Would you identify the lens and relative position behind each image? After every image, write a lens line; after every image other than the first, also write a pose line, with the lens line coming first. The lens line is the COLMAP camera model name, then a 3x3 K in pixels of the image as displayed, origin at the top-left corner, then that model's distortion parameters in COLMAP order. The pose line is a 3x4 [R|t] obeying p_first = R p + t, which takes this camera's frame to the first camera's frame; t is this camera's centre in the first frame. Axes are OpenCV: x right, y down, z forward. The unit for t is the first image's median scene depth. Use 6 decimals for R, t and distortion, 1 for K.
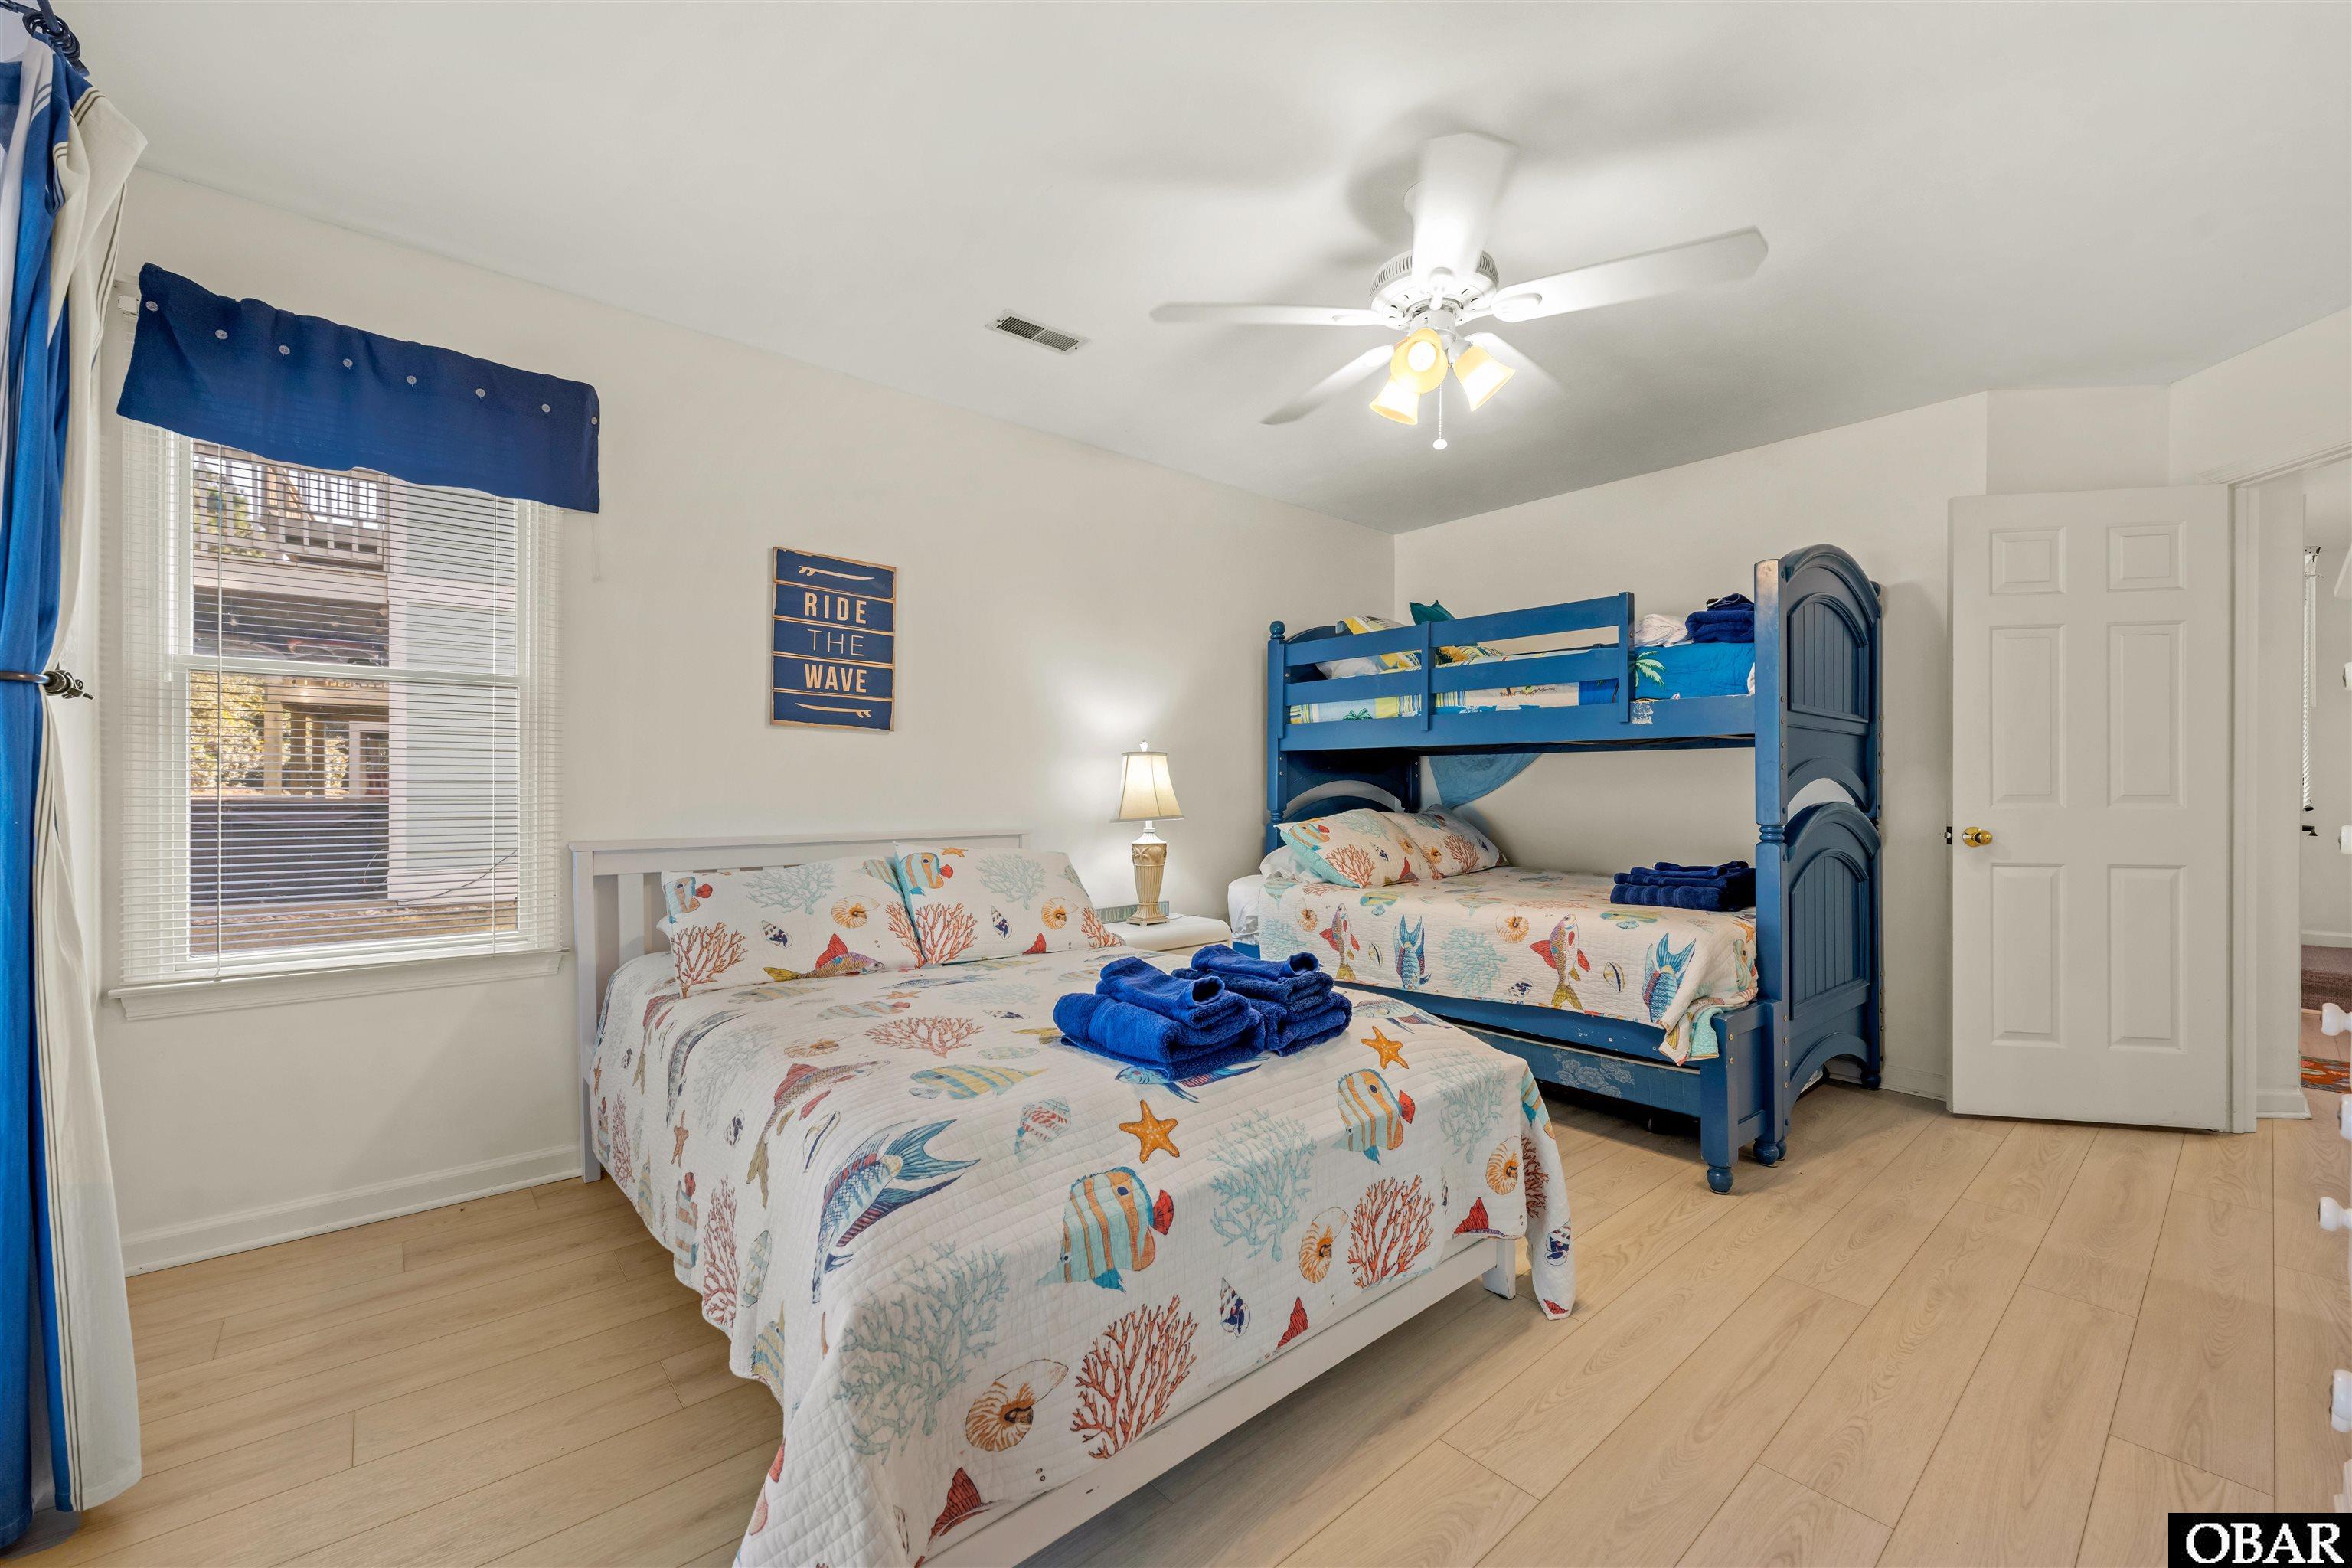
lens RADIAL K [[936.0, 0, 1173.9], [0, 936.0, 776.0], [0, 0, 1]] dist [-0.001114, -0.000127]
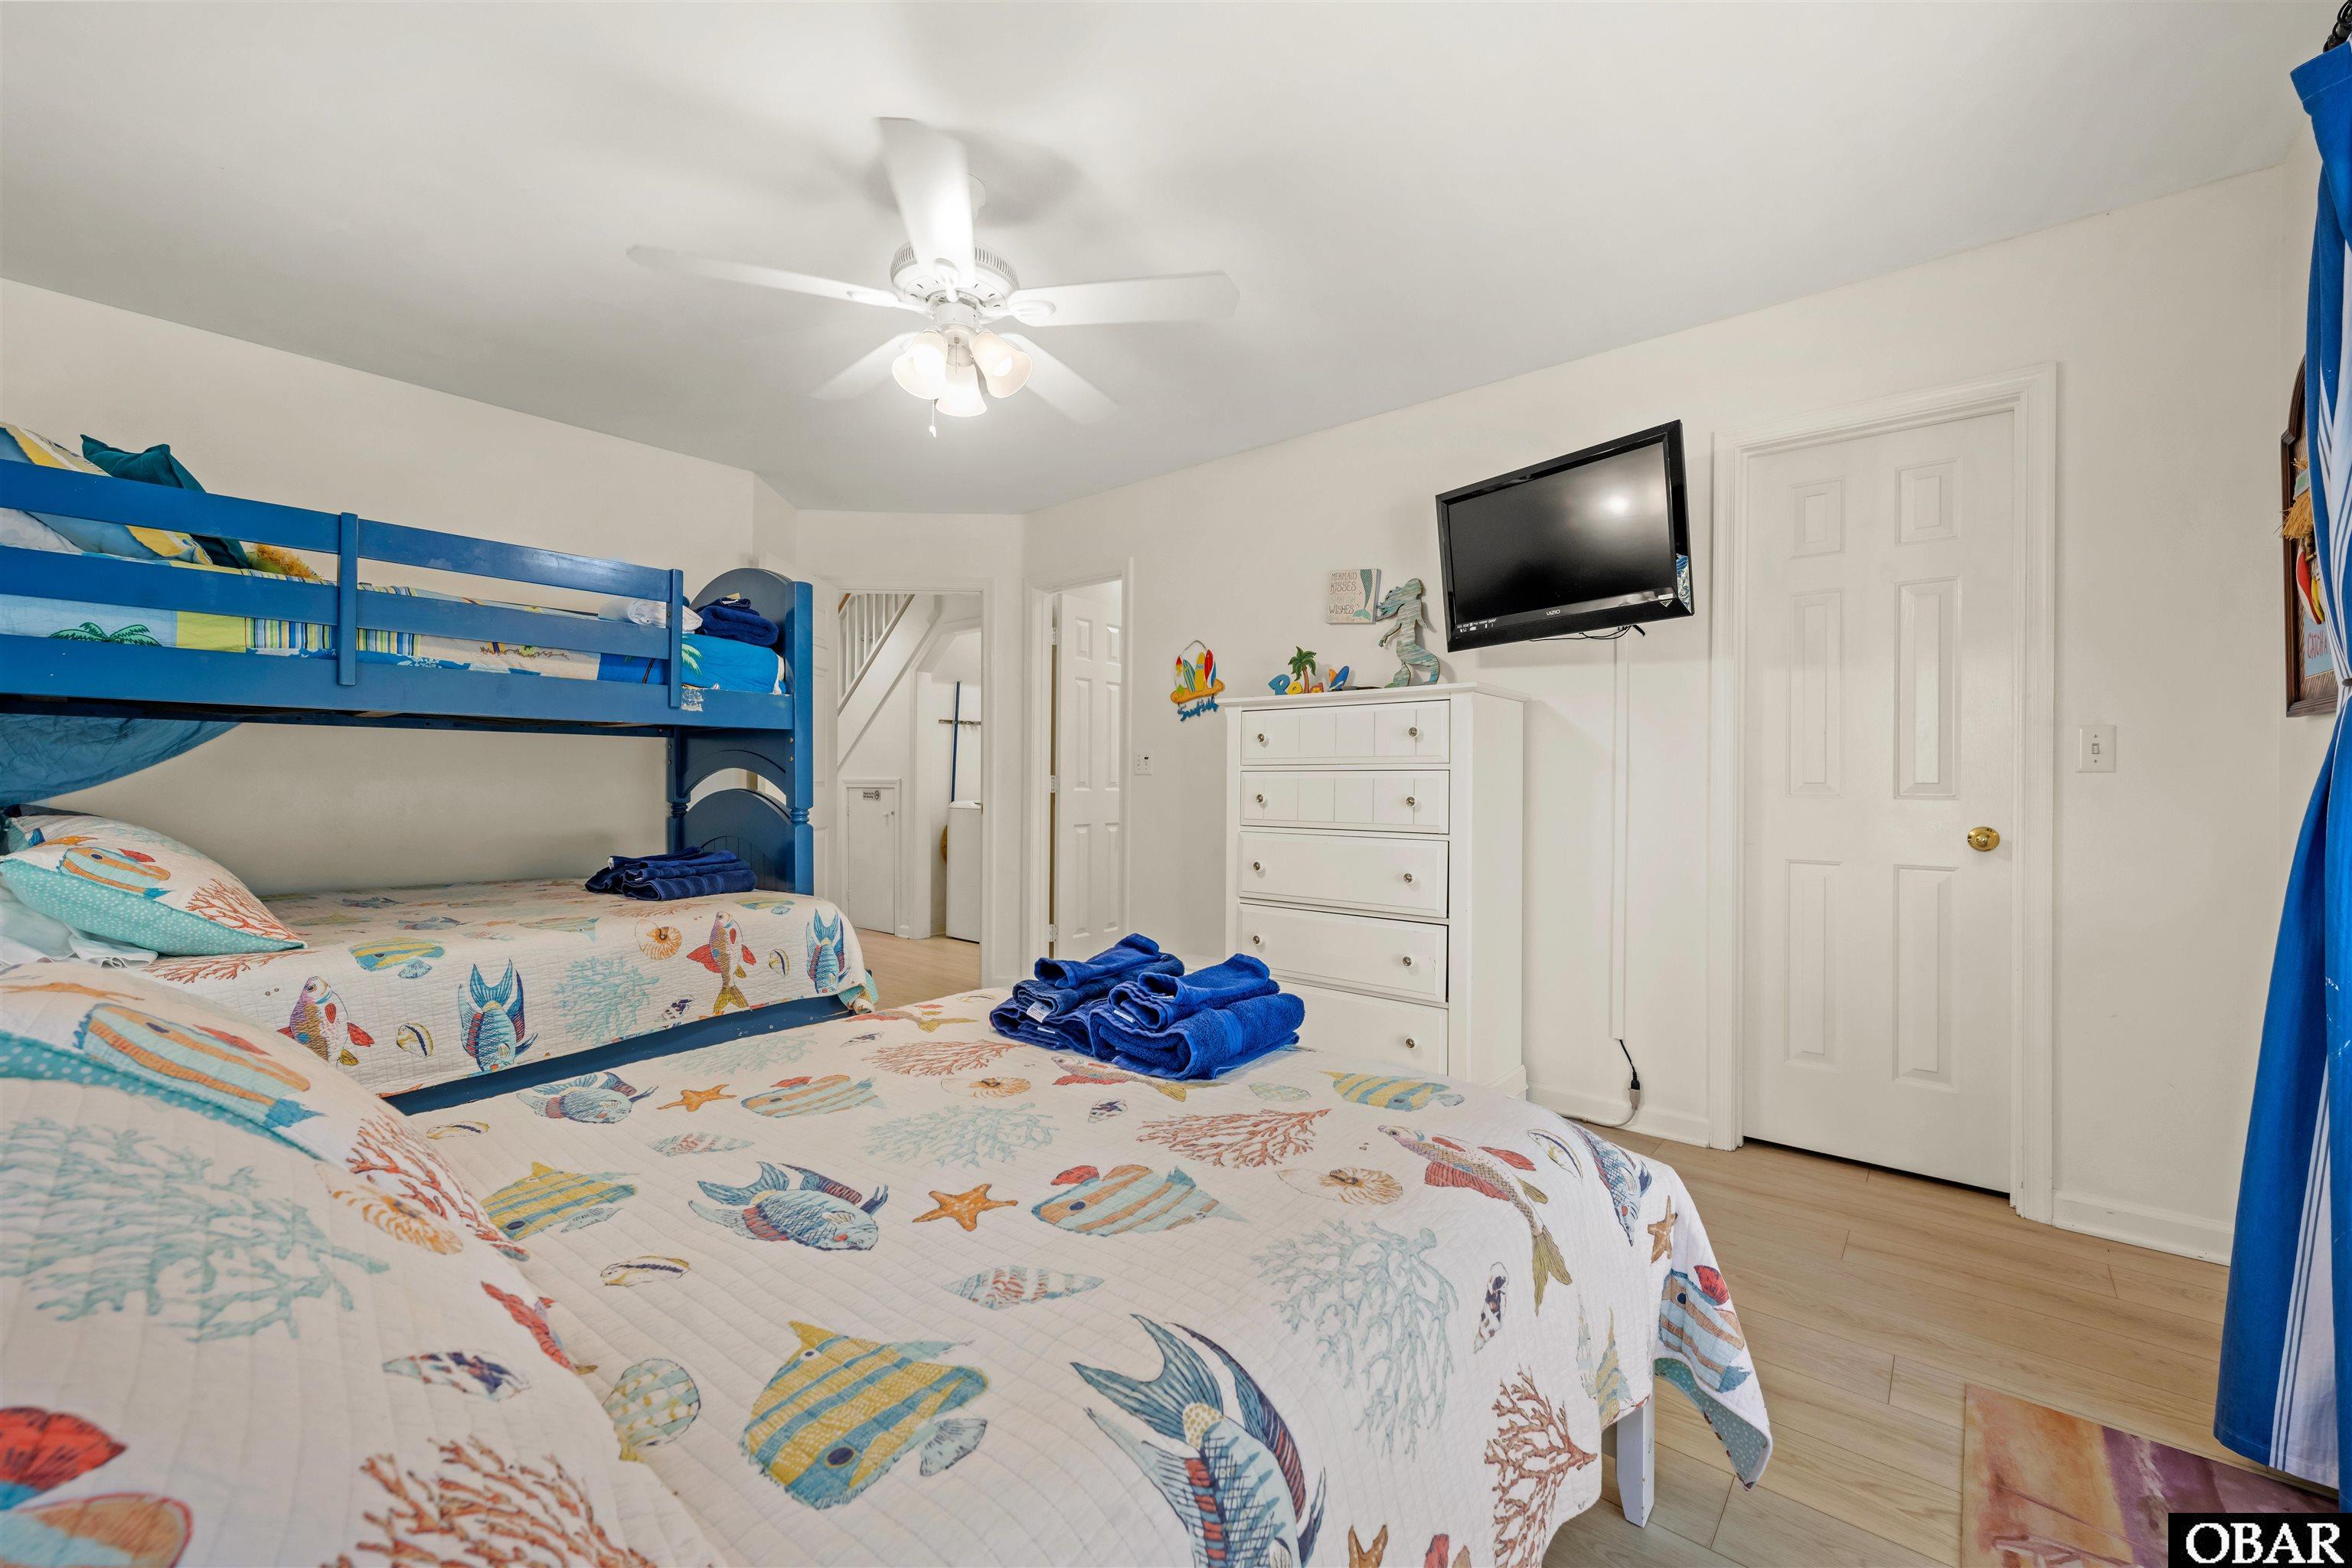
lens RADIAL K [[936.0, 0, 1173.9], [0, 936.0, 776.0], [0, 0, 1]] dist [-0.001114, -0.000127]
pose [[-0.153995, 0.000277, 0.988072, -0.560282], [-0.016800, 0.999855, -0.002899, 0.006840], [-0.987929, -0.017046, -0.153968, 0.685272]]
